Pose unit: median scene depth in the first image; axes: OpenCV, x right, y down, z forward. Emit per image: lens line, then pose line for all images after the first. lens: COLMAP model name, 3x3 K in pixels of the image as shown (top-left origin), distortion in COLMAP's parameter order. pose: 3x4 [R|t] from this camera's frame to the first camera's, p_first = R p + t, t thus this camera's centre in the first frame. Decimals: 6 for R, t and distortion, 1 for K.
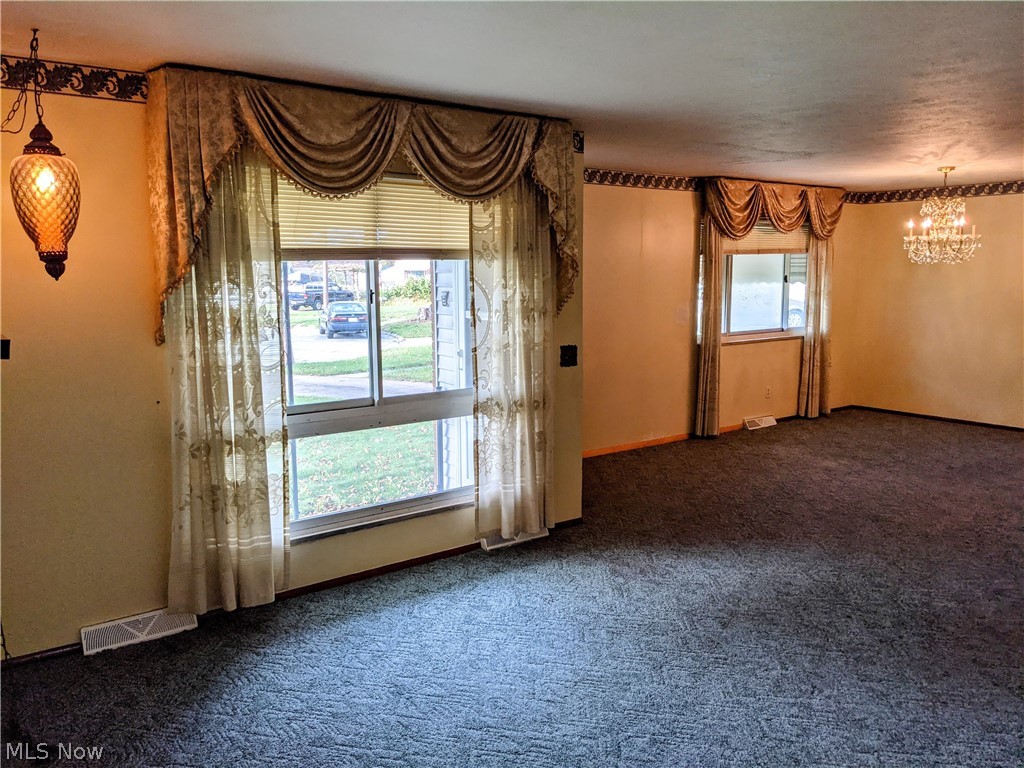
lens RADIAL K [[811.9, 0, 516.1], [0, 811.9, 385.4], [0, 0, 1]] dist [0.021969, -0.008137]
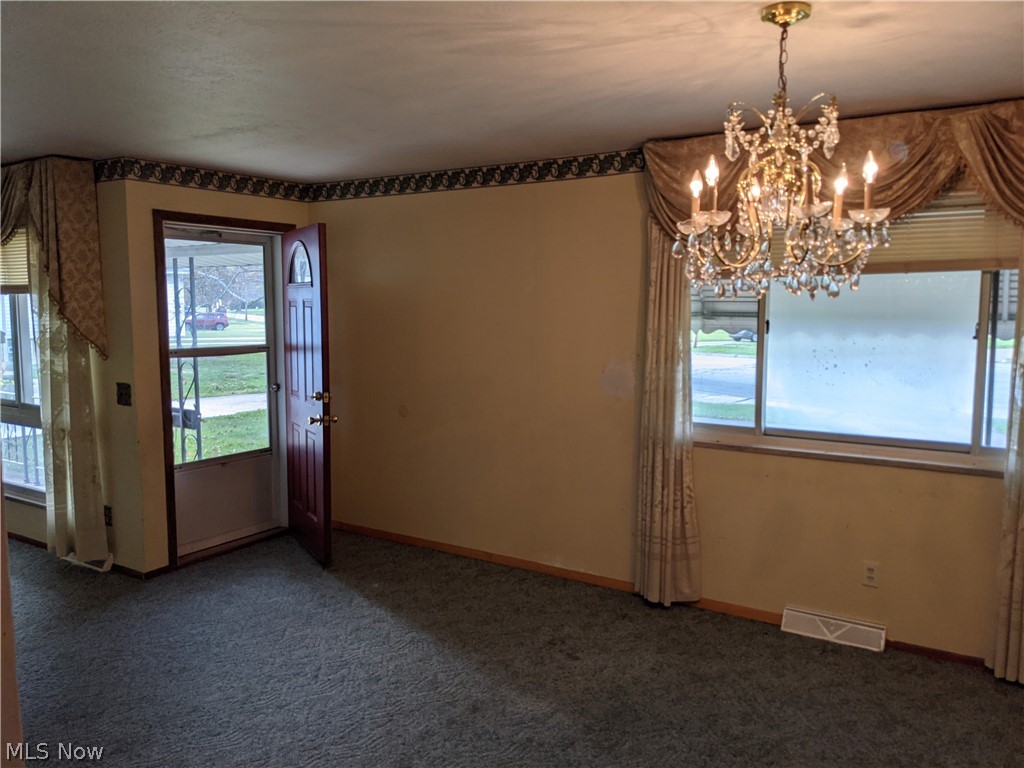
lens RADIAL K [[811.9, 0, 516.1], [0, 811.9, 385.4], [0, 0, 1]] dist [0.021969, -0.008137]
pose [[0.346020, 0.104458, -0.932394, 0.732690], [-0.133467, 0.989156, 0.061286, -0.109476], [0.928686, 0.103238, 0.356209, 0.713647]]
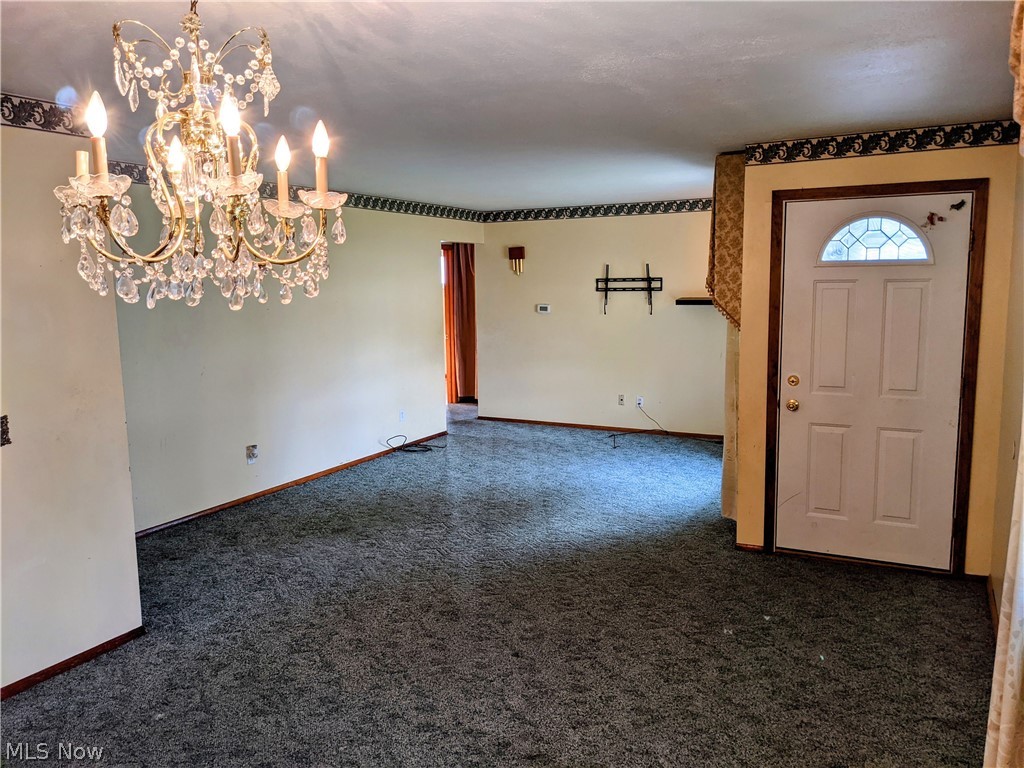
lens RADIAL K [[811.9, 0, 516.1], [0, 811.9, 385.4], [0, 0, 1]] dist [0.021969, -0.008137]
pose [[-0.896688, 0.075938, -0.436100, 0.496653], [-0.043995, 0.965009, 0.258499, -0.176155], [0.440471, 0.250979, -0.861972, 1.147909]]
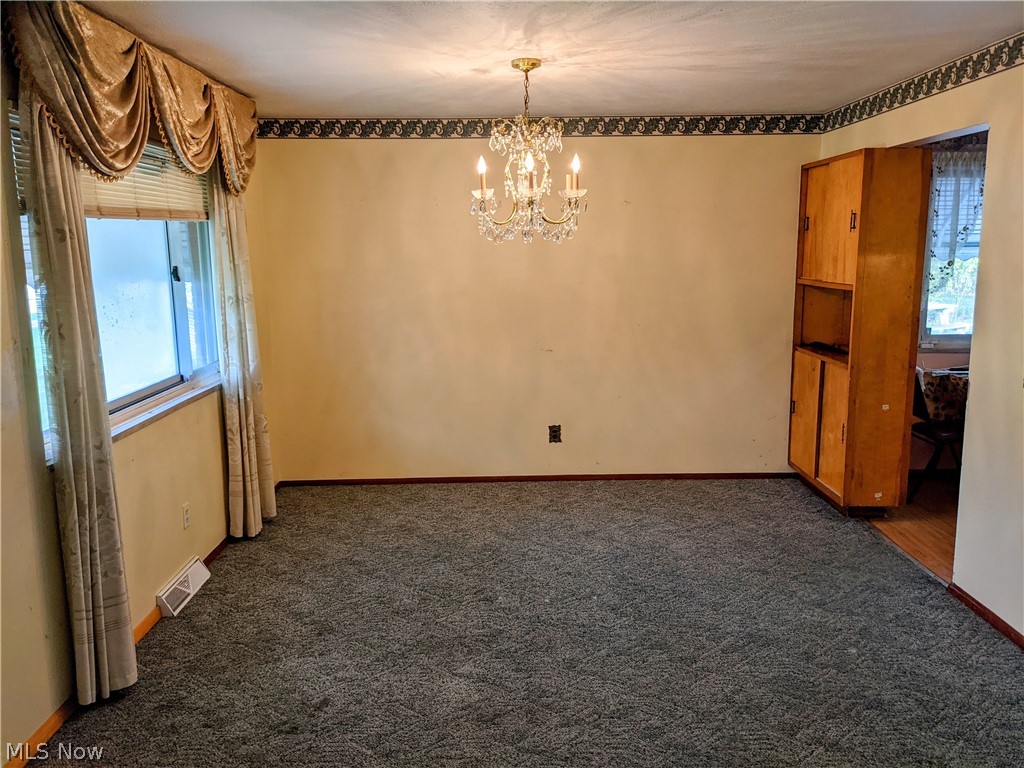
lens RADIAL K [[811.9, 0, 516.1], [0, 811.9, 385.4], [0, 0, 1]] dist [0.021969, -0.008137]
pose [[0.586461, -0.138729, 0.798009, 0.062006], [0.121801, 0.989125, 0.082441, -0.091405], [-0.800767, 0.048849, 0.596980, 0.625832]]
